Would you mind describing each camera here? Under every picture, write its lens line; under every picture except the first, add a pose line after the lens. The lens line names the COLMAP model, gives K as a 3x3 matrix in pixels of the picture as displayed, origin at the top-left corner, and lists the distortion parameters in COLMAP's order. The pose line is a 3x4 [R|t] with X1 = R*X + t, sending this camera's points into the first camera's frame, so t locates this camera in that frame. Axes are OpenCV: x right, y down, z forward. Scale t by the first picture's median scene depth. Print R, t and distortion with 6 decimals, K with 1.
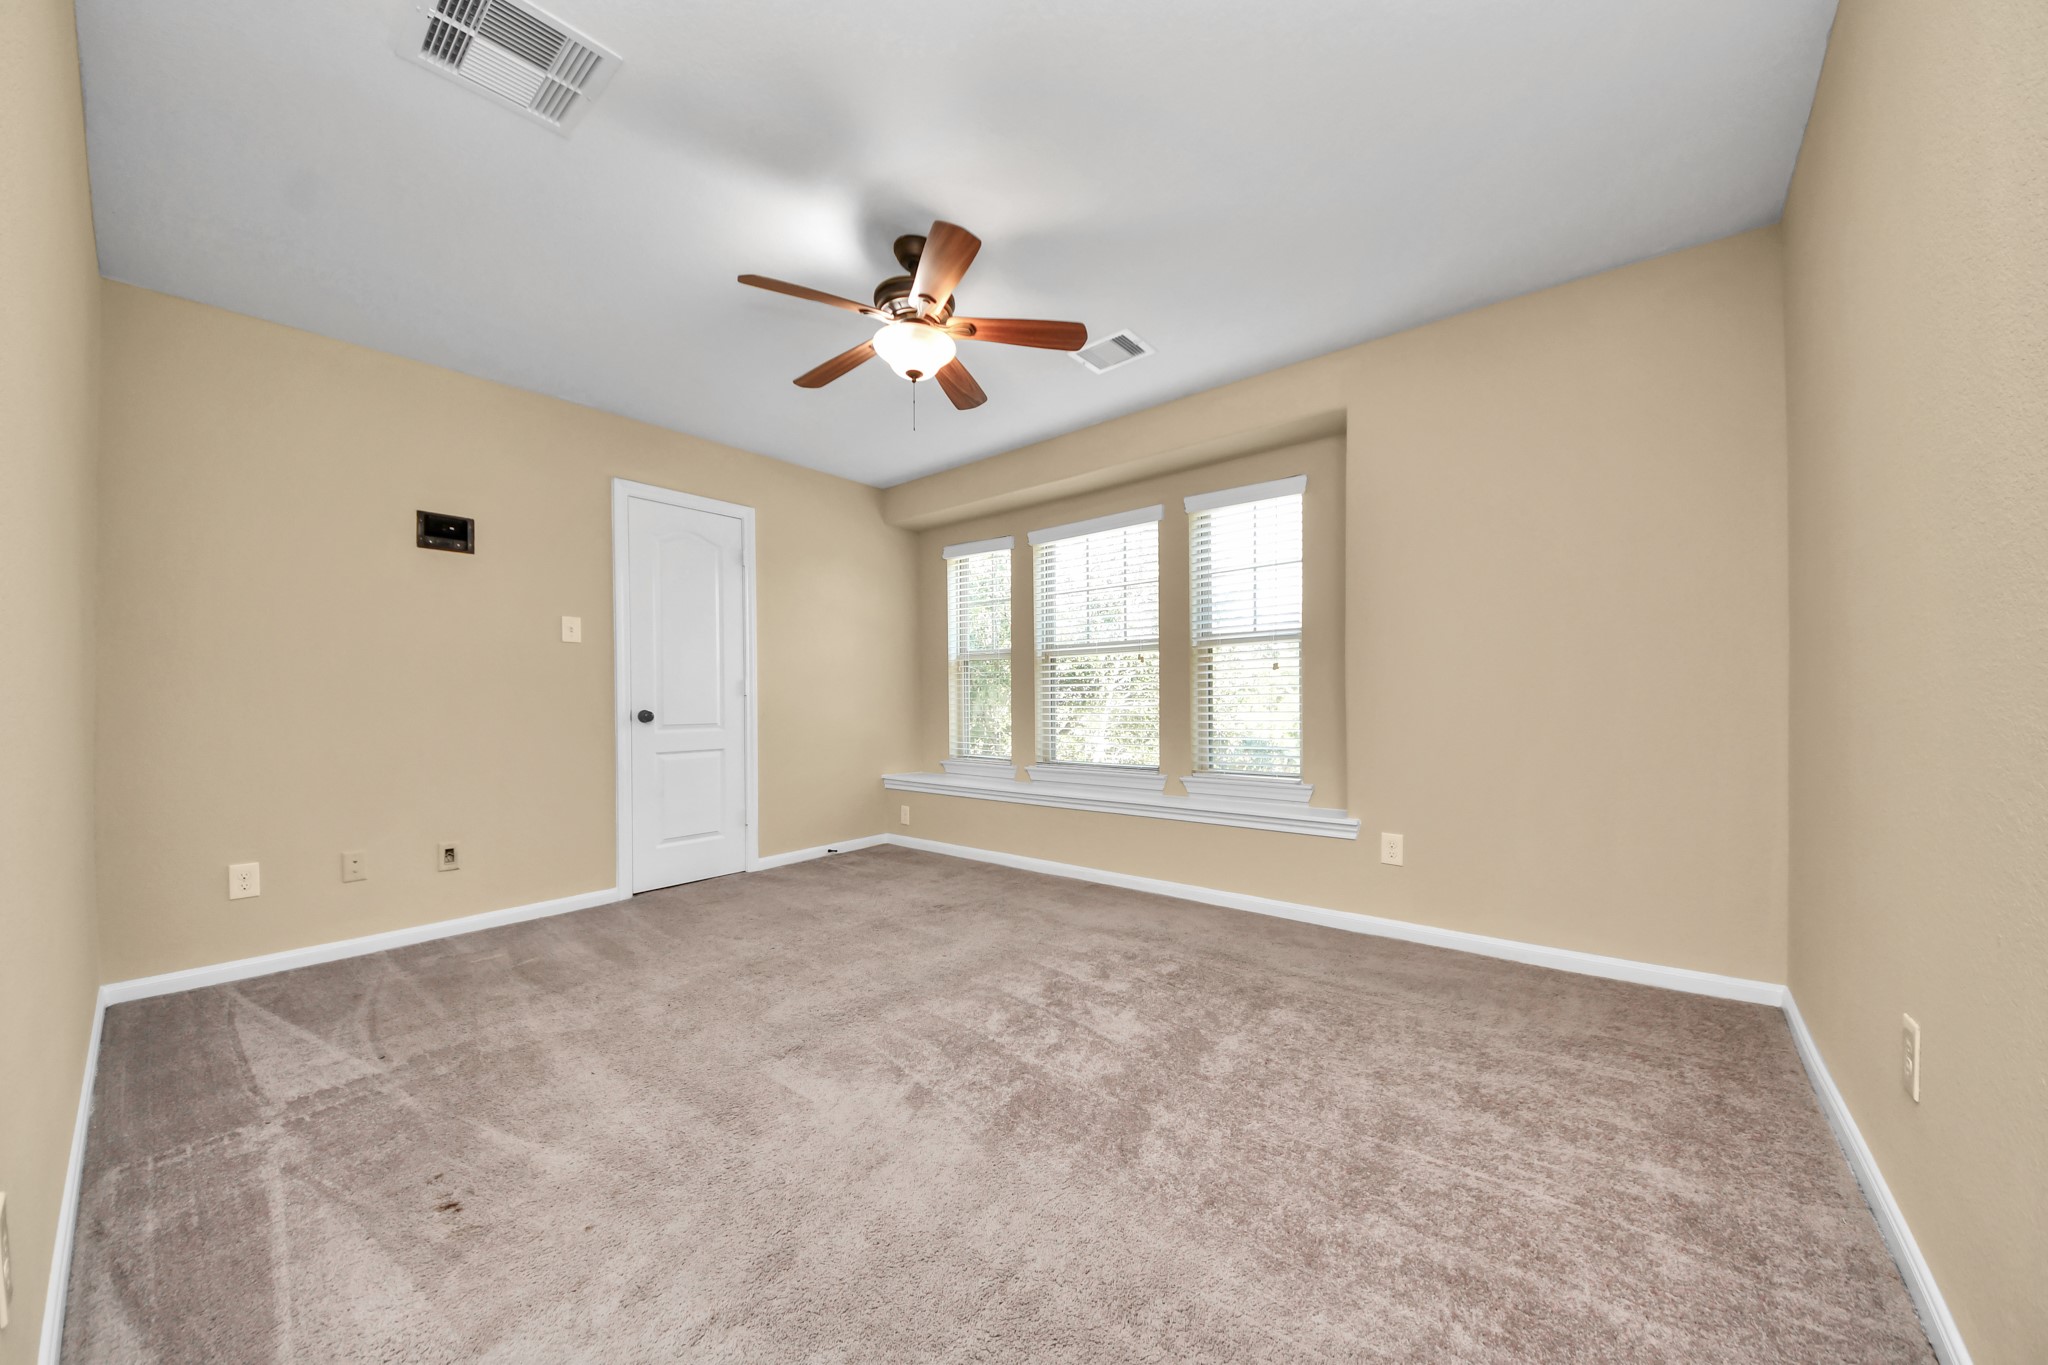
lens RADIAL K [[729.9, 0, 1017.3], [0, 729.9, 694.6], [0, 0, 1]] dist [0.036759, -0.015331]
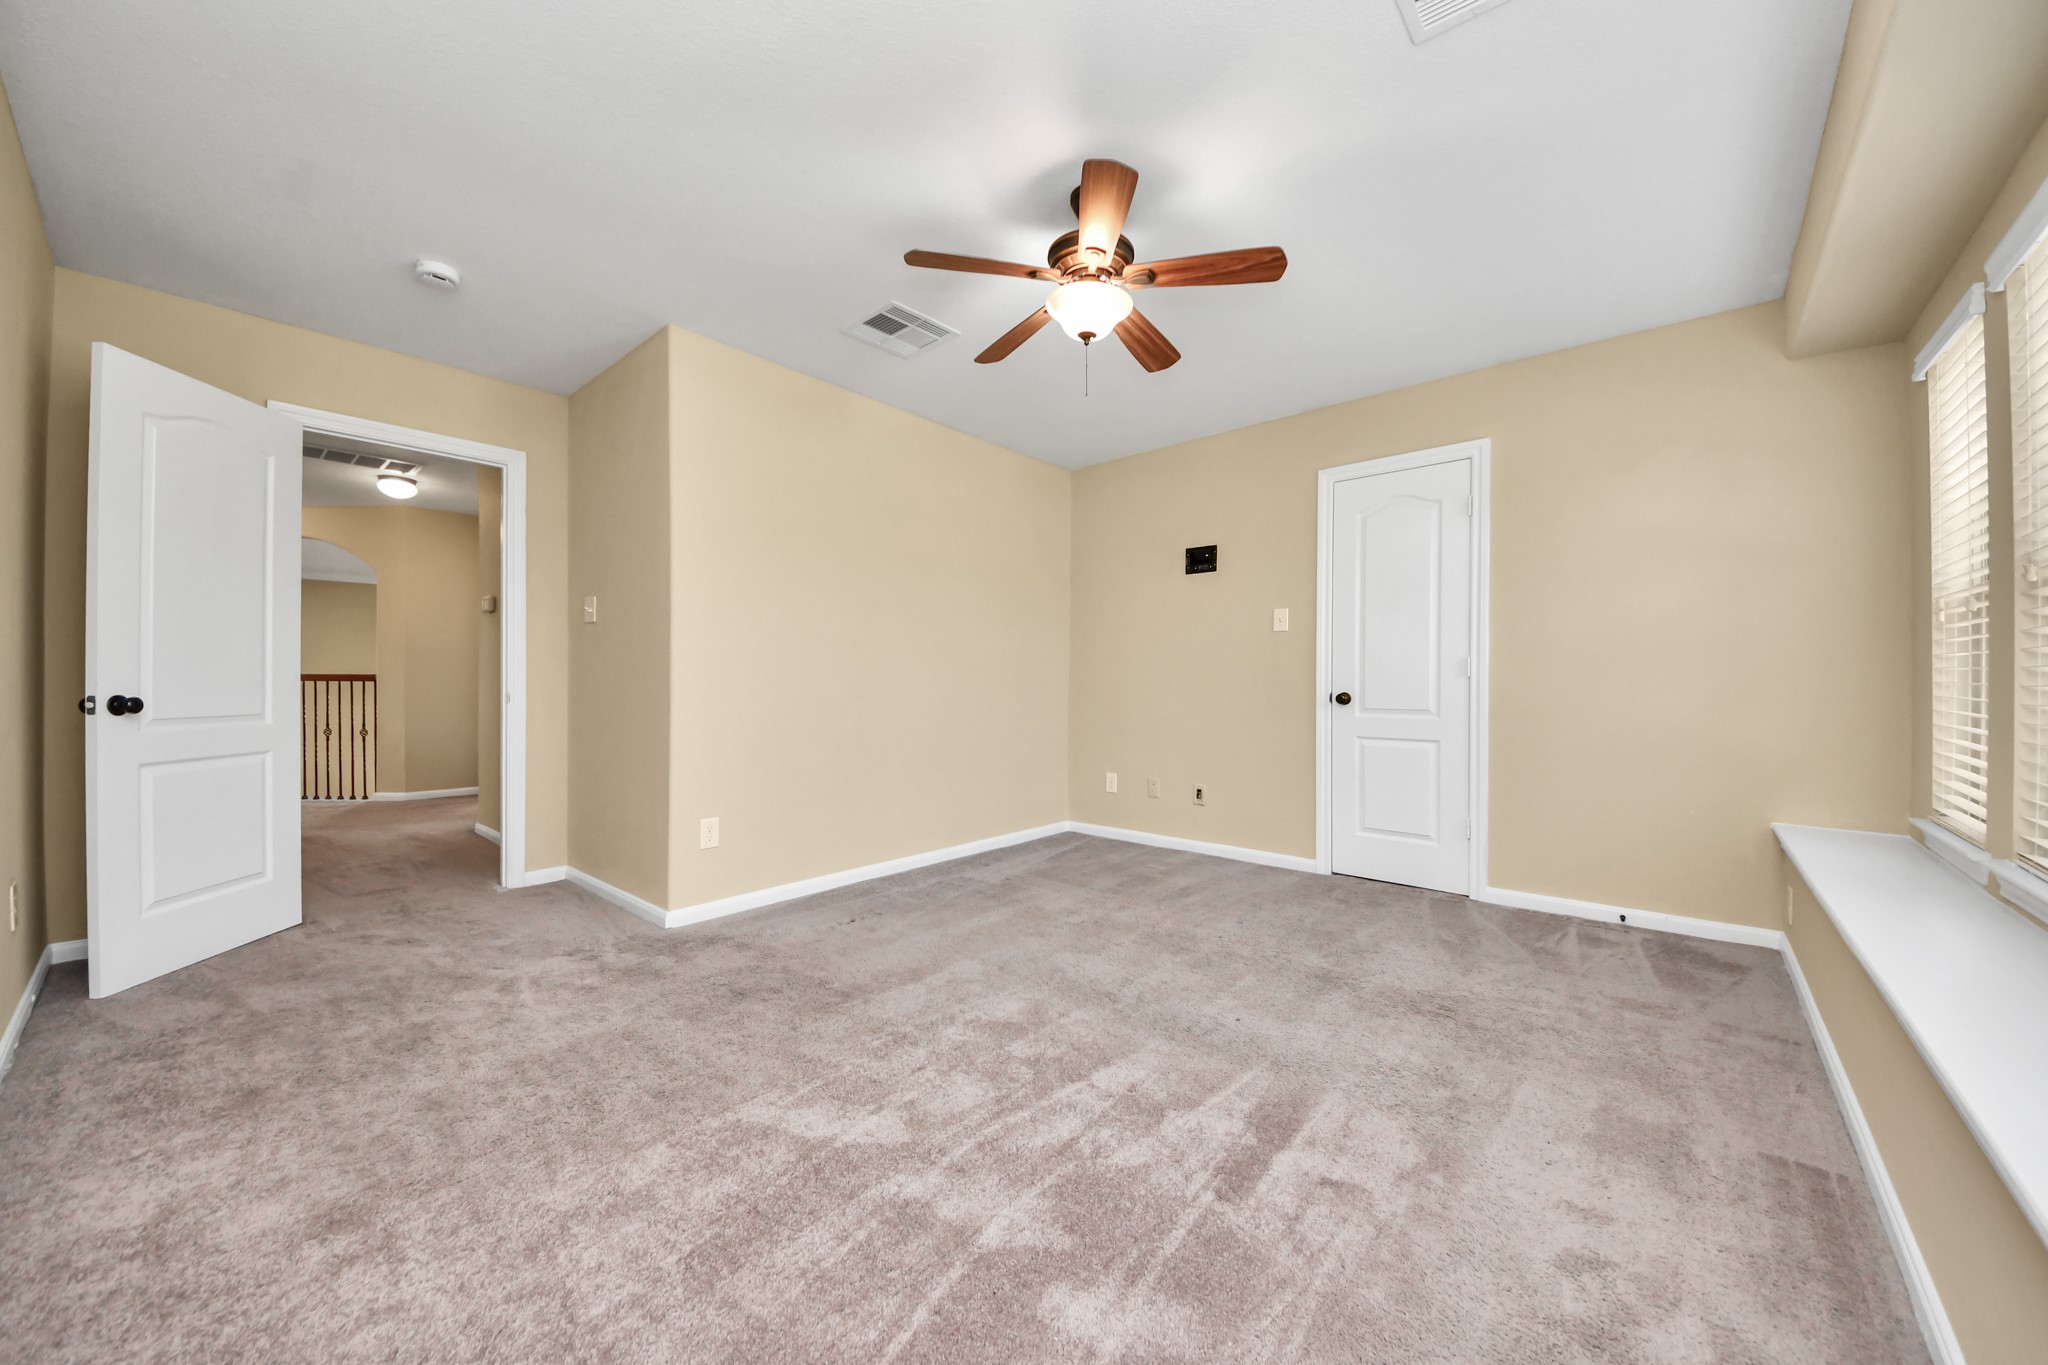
lens RADIAL K [[729.9, 0, 1017.3], [0, 729.9, 694.6], [0, 0, 1]] dist [0.036759, -0.015331]
pose [[-0.036804, 0.026148, -0.998980, 0.569909], [0.008618, 0.999629, 0.025847, -0.007015], [0.999285, -0.007658, -0.037015, 0.671408]]
